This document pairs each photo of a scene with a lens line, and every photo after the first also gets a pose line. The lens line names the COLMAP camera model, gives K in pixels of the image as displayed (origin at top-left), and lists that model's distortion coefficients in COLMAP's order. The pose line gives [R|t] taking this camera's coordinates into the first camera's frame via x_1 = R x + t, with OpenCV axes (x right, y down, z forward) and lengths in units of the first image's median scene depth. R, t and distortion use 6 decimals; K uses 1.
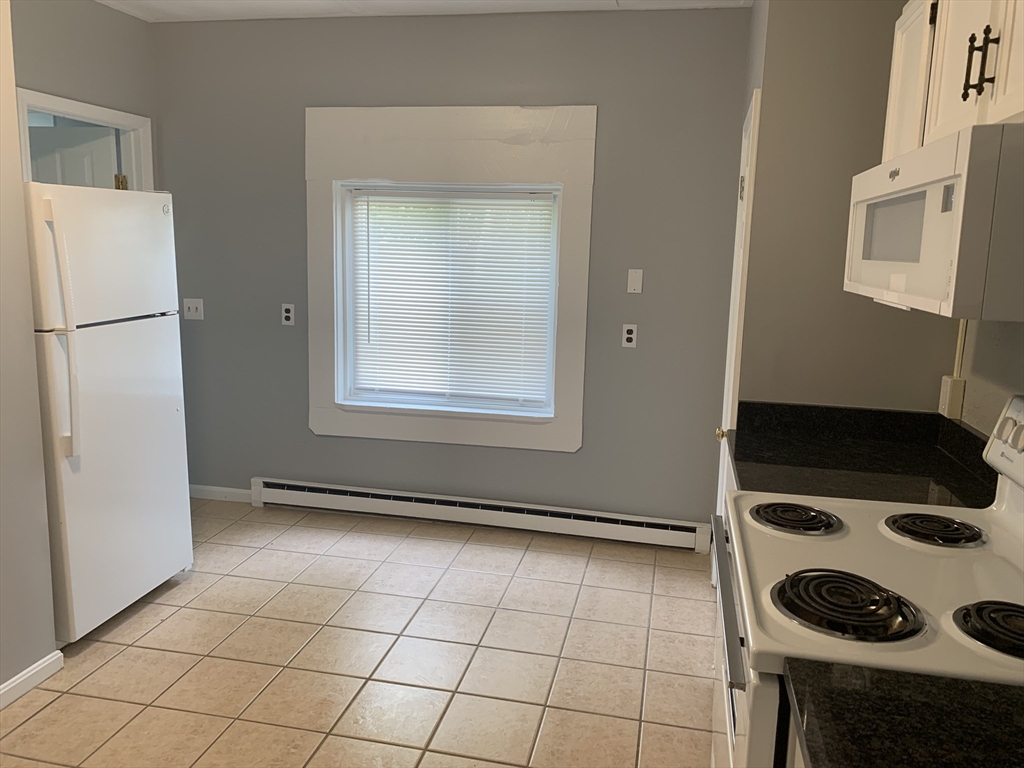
lens RADIAL K [[777.5, 0, 512.0], [0, 777.5, 384.0], [0, 0, 1]] dist [0.006957, 0.002837]
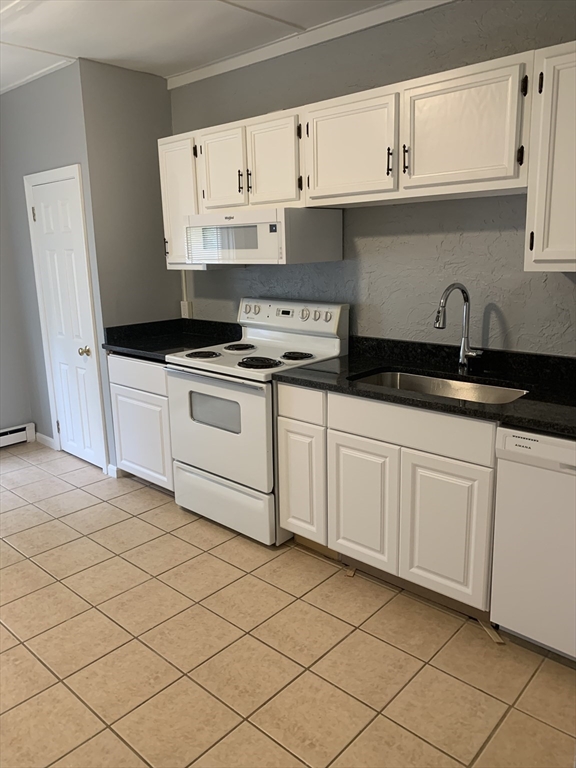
lens RADIAL K [[583.1, 0, 288.0], [0, 583.1, 384.0], [0, 0, 1]] dist [0.006957, 0.002837]
pose [[0.500879, -0.228486, 0.834814, -0.758279], [0.177944, 0.971106, 0.159024, 0.008739], [-0.847028, 0.068898, 0.527064, -0.141771]]
